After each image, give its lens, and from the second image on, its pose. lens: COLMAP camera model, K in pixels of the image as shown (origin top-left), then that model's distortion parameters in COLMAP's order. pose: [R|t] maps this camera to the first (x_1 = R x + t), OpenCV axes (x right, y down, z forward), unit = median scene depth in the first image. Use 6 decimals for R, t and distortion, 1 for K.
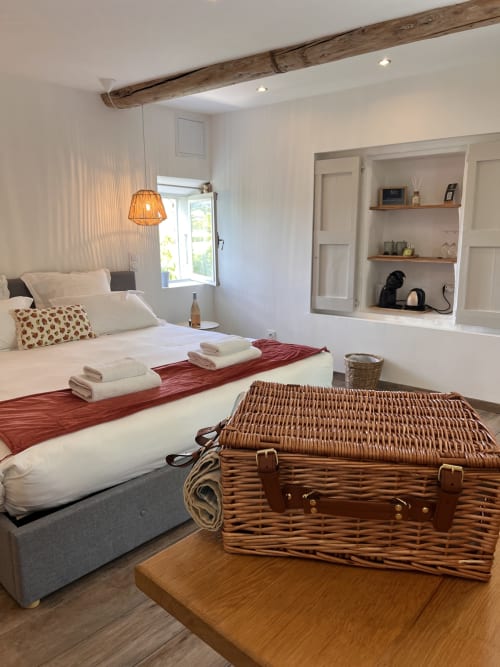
lens RADIAL K [[510.4, 0, 250.0], [0, 510.4, 333.5], [0, 0, 1]] dist [0.015817, -0.034816]
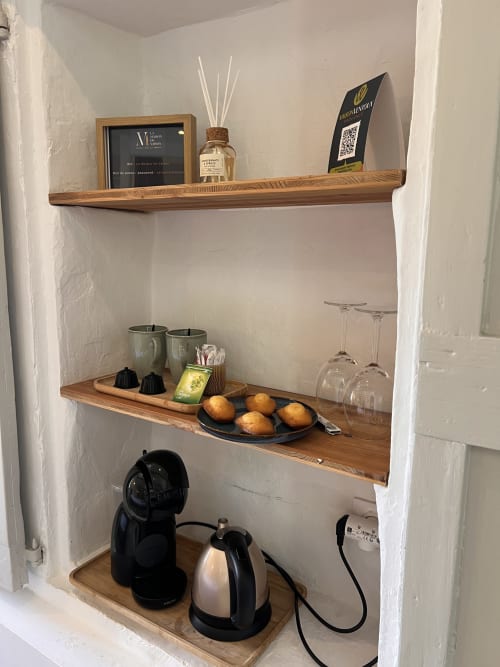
lens RADIAL K [[510.4, 0, 250.0], [0, 510.4, 333.5], [0, 0, 1]] dist [0.015817, -0.034816]
pose [[0.994272, 0.002839, 0.106846, 0.315504], [0.000277, 0.999575, -0.029142, -0.178450], [-0.106884, 0.029004, 0.993848, 0.770725]]
